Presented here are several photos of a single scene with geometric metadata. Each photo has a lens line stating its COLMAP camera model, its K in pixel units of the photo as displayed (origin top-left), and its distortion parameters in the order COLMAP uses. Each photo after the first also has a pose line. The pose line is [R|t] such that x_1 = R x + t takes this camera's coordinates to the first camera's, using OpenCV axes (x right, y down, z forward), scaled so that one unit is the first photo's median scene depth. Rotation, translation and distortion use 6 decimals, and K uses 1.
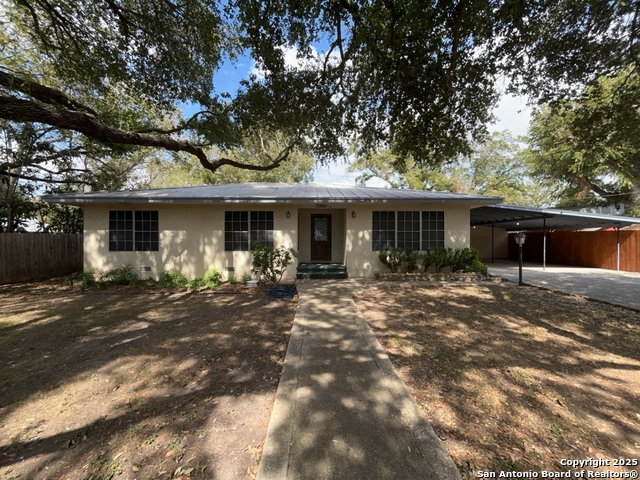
lens RADIAL K [[256.6, 0, 323.7], [0, 256.6, 228.5], [0, 0, 1]] dist [-0.002036, -0.000745]
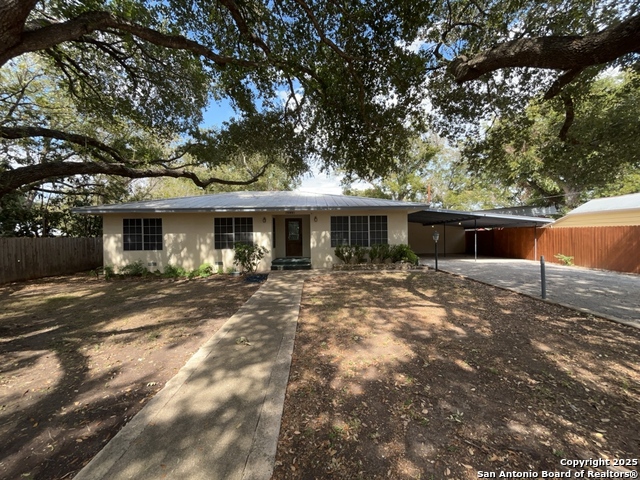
lens RADIAL K [[256.6, 0, 320.3], [0, 256.6, 236.1], [0, 0, 1]] dist [-0.002036, -0.000745]
pose [[0.999894, -0.013914, 0.004330, 0.136629], [0.013771, 0.999415, 0.031299, -0.009460], [-0.004763, -0.031236, 0.999501, -0.286534]]
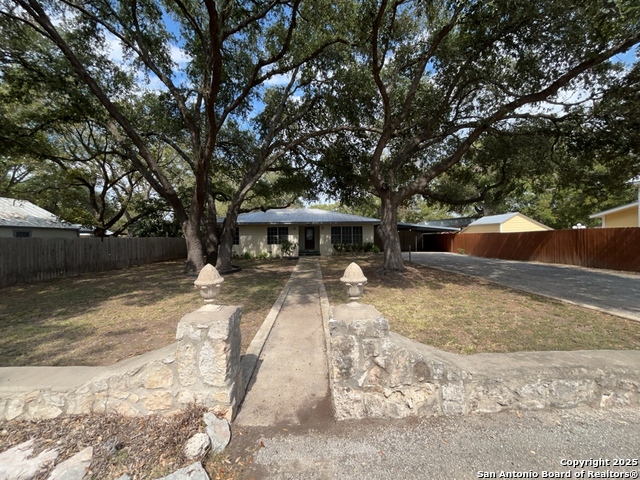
lens RADIAL K [[256.6, 0, 321.1], [0, 256.6, 244.4], [0, 0, 1]] dist [-0.002036, -0.000745]
pose [[0.999966, -0.008007, -0.002194, 0.107621], [0.008122, 0.998230, 0.058913, -0.045981], [0.001719, -0.058929, 0.998261, -1.354456]]
